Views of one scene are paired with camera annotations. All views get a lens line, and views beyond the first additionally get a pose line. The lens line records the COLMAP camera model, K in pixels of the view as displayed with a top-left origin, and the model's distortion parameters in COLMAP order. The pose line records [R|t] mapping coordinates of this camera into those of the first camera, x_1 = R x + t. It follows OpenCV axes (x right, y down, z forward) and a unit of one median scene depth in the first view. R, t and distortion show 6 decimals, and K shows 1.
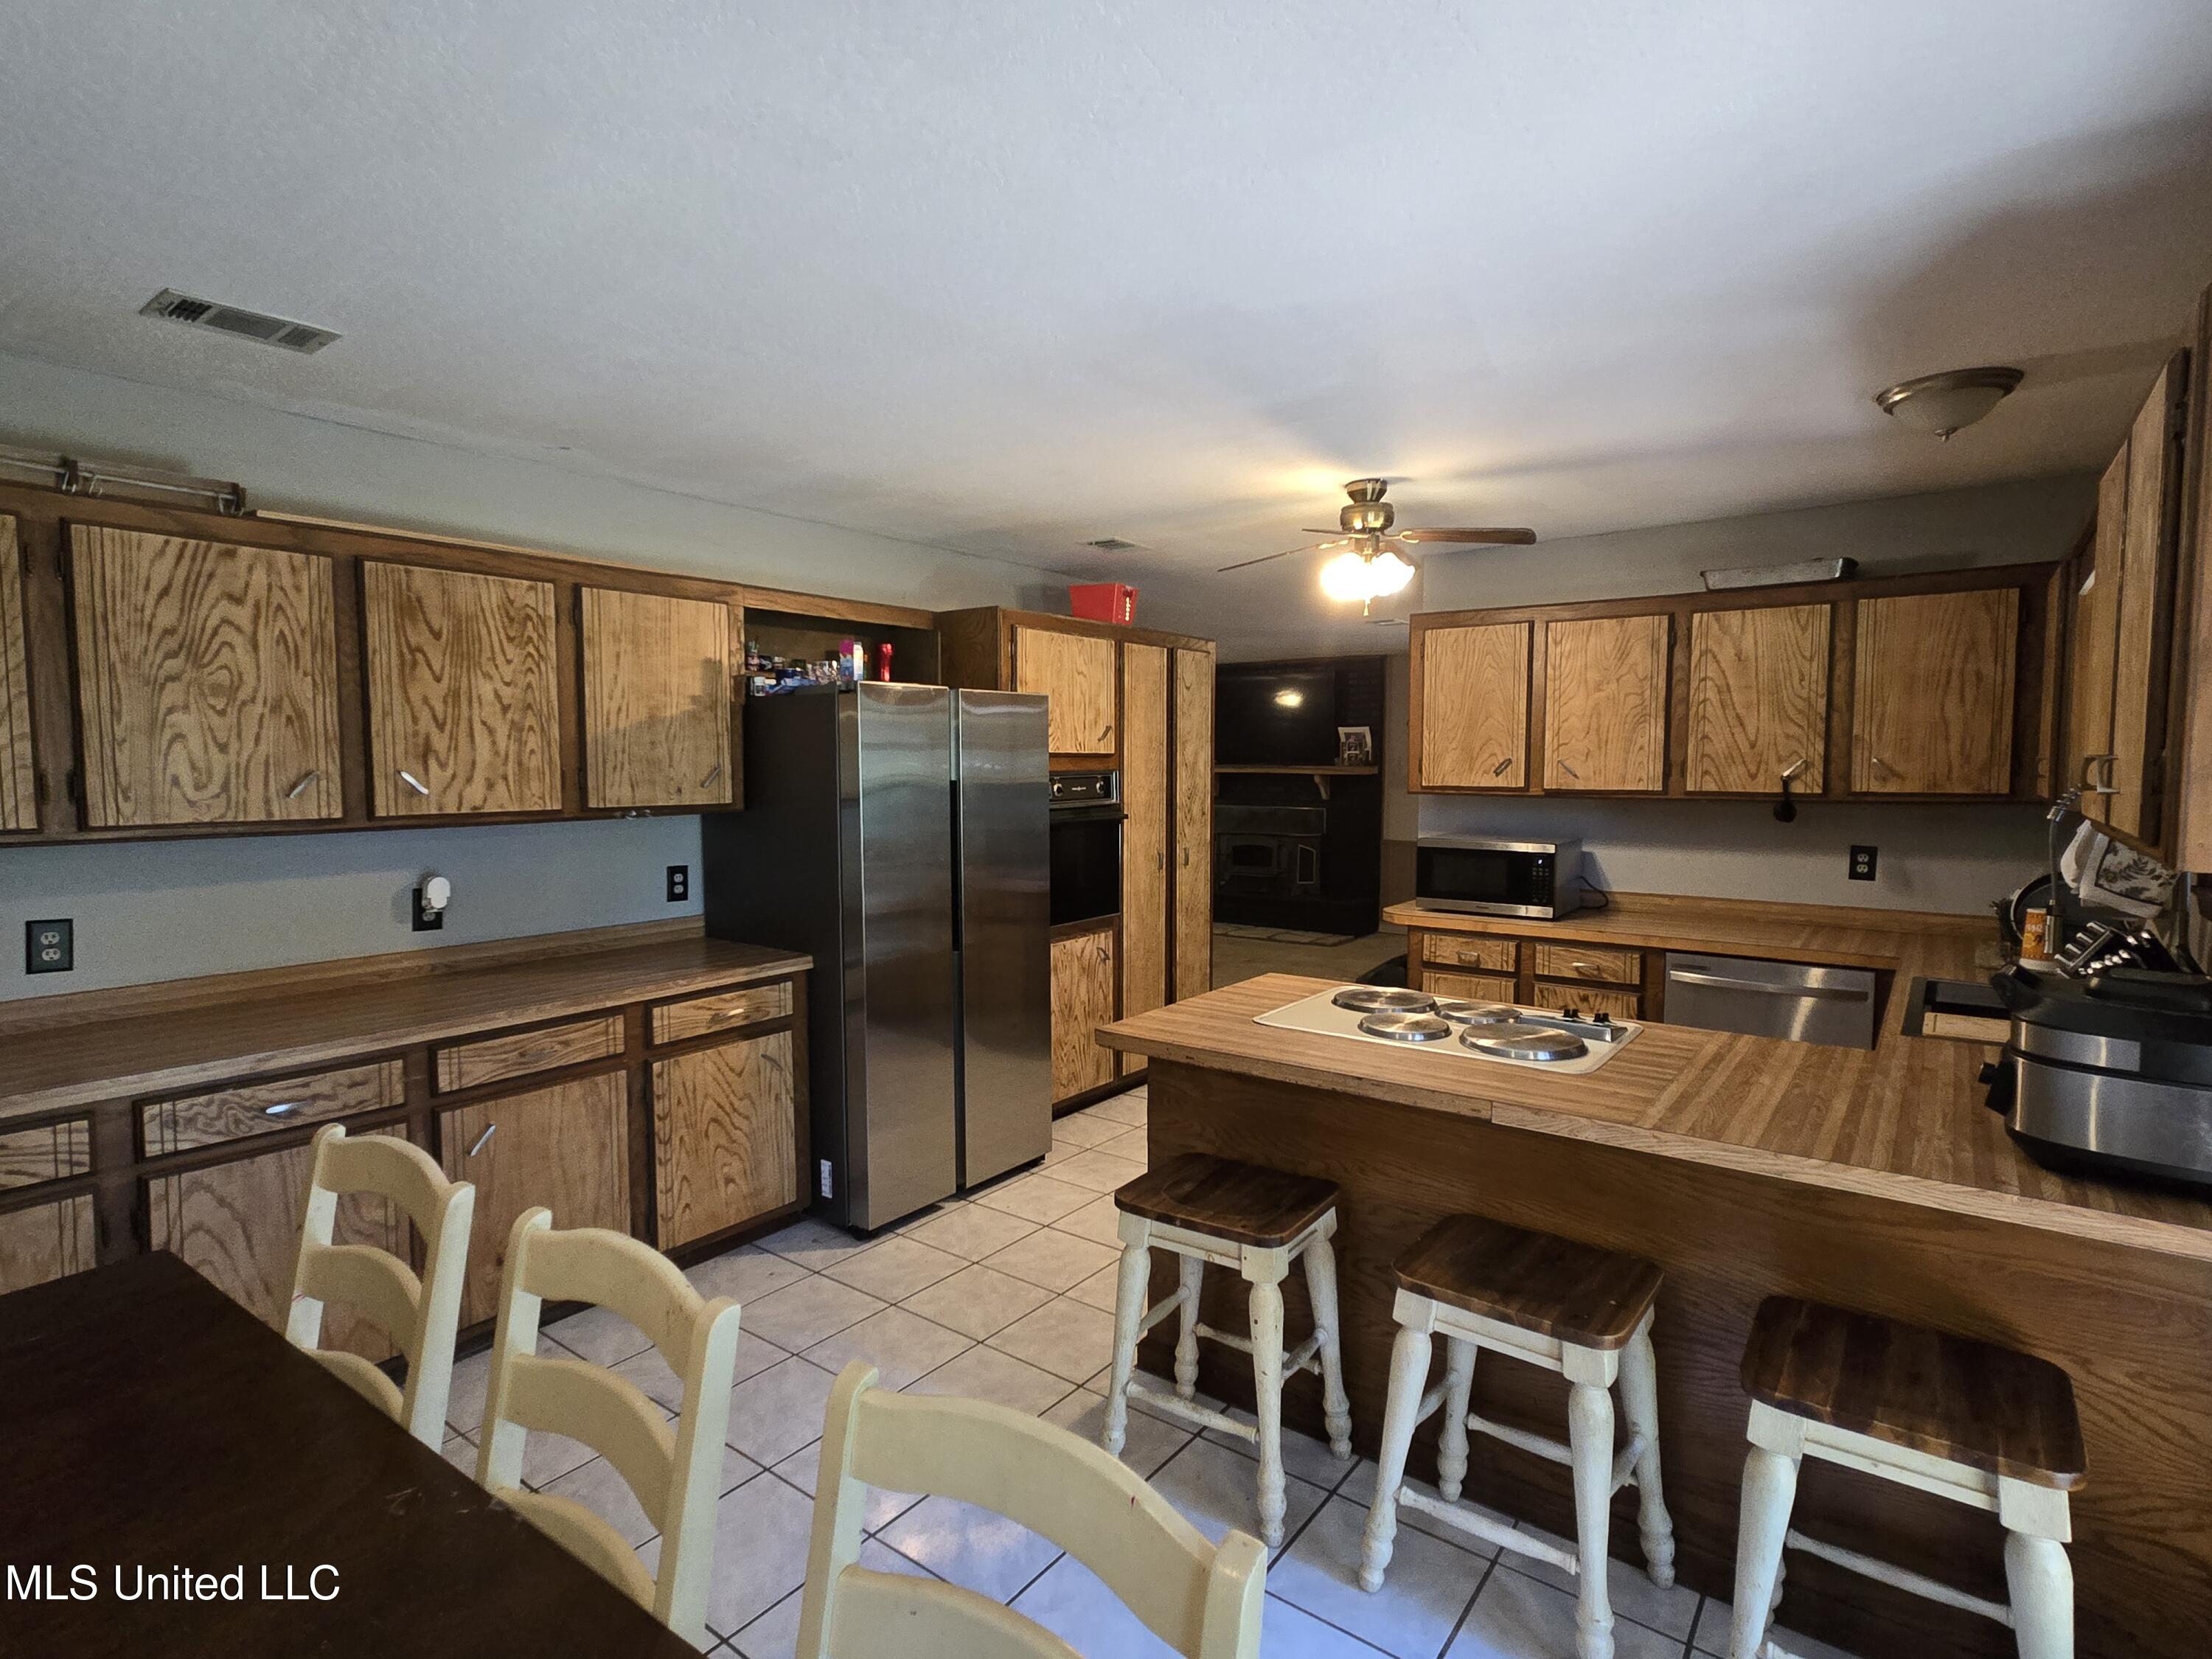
lens RADIAL K [[1109.9, 0, 1106.0], [0, 1109.9, 829.5], [0, 0, 1]] dist [0.000629, 0.000451]
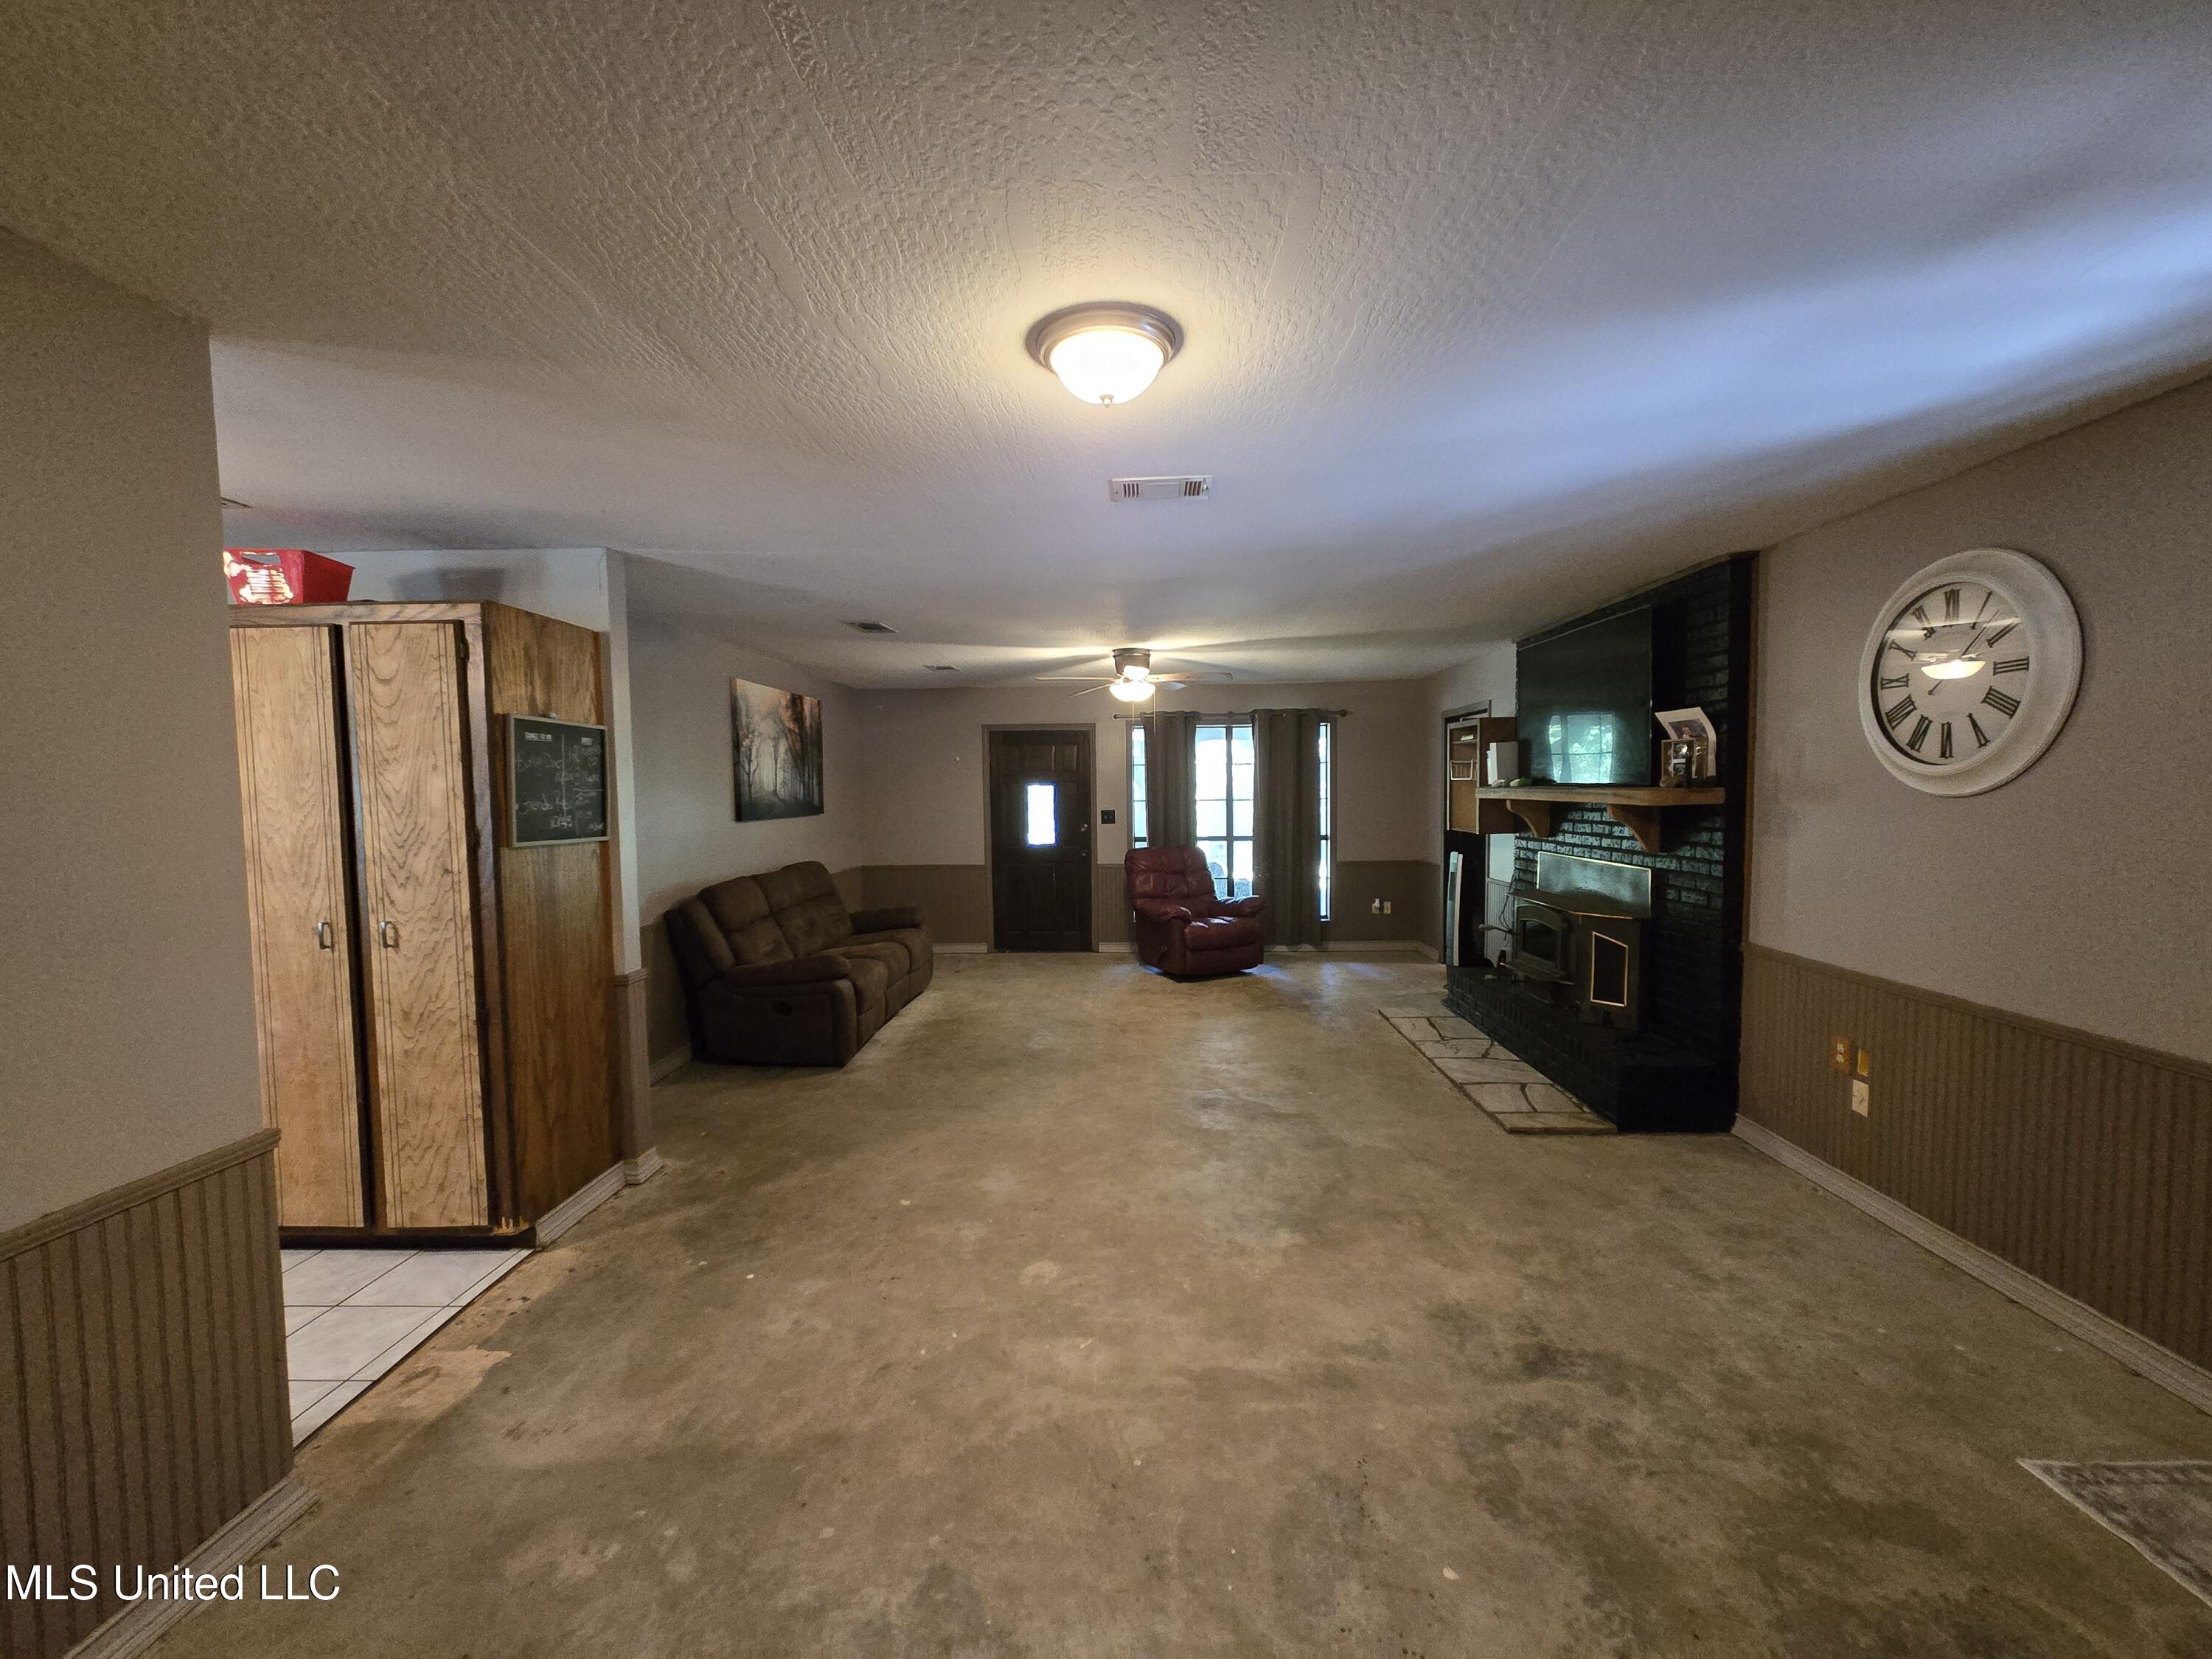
lens RADIAL K [[902.9, 0, 1106.4], [0, 902.9, 831.8], [0, 0, 1]] dist [0.000980, 0.000720]
pose [[0.575185, 0.033582, -0.817334, 0.407836], [-0.039062, 0.999145, 0.013563, -0.033110], [0.817091, 0.024126, 0.576004, 0.555574]]
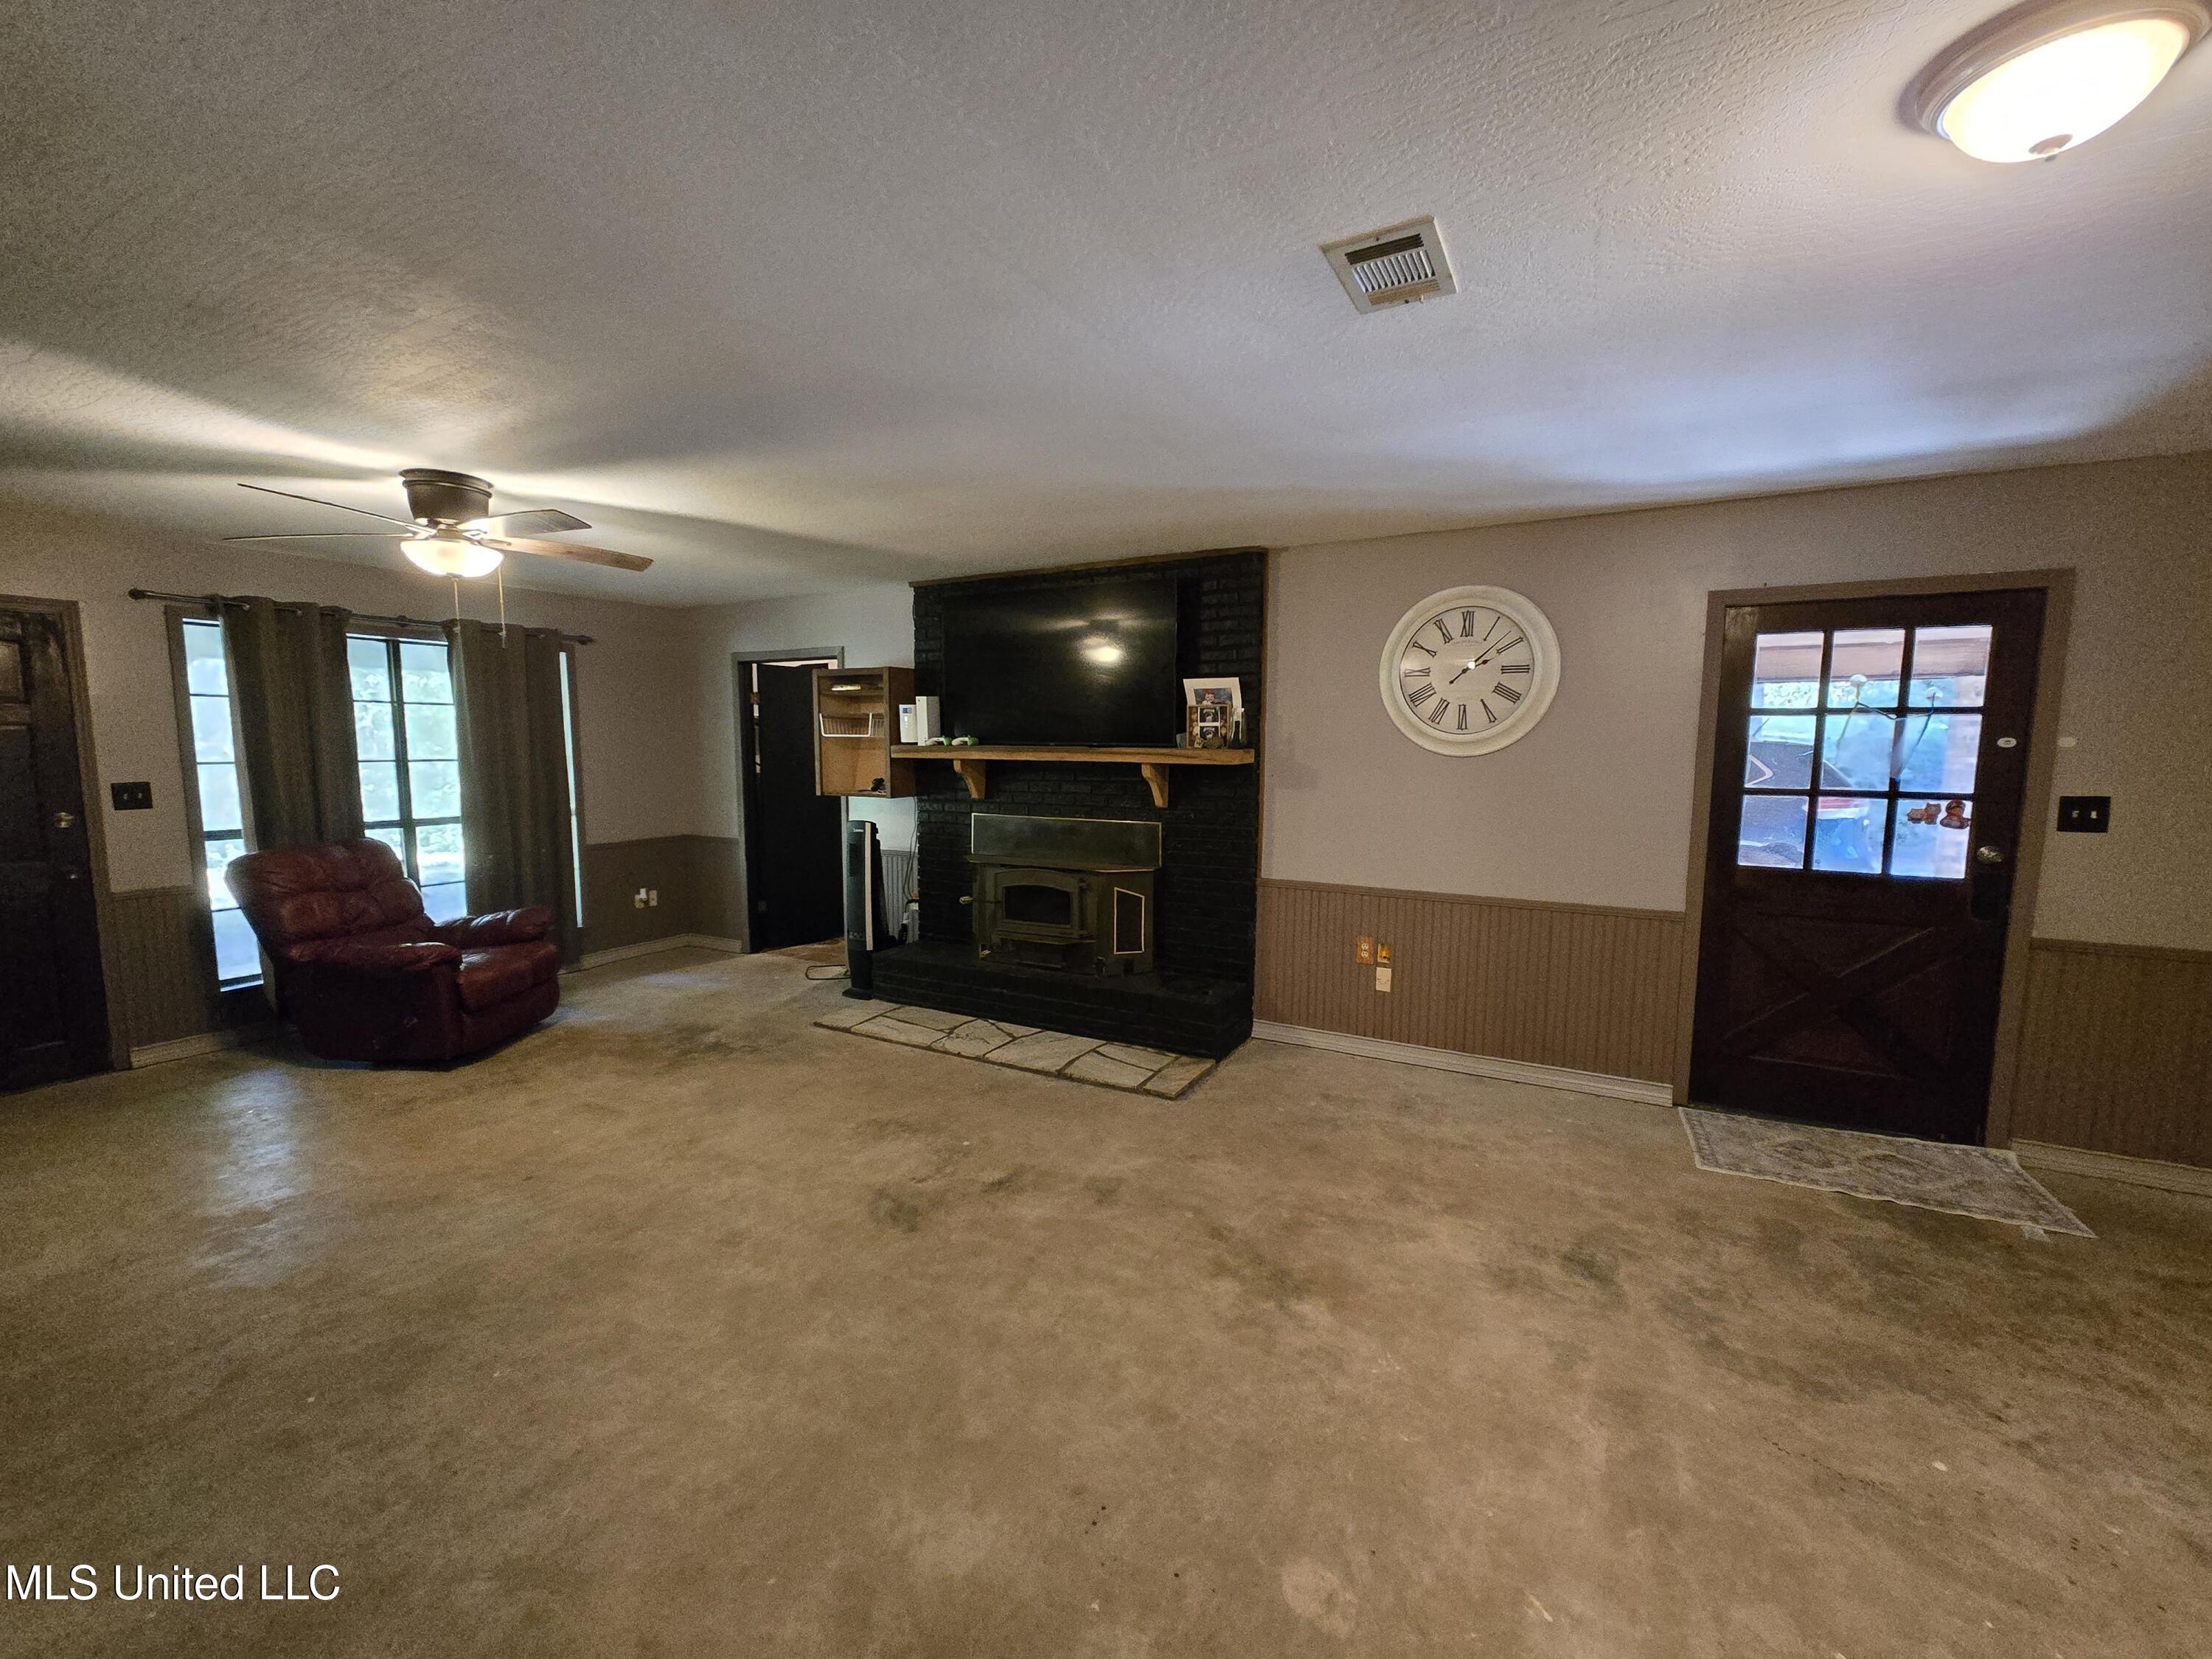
lens RADIAL K [[898.8, 0, 1107.5], [0, 898.8, 837.6], [0, 0, 1]] dist [0.000372, 0.000210]
pose [[0.988325, -0.011368, 0.151937, 0.101969], [0.004676, 0.999006, 0.044331, -0.032804], [-0.152290, -0.043103, 0.987395, 0.557912]]
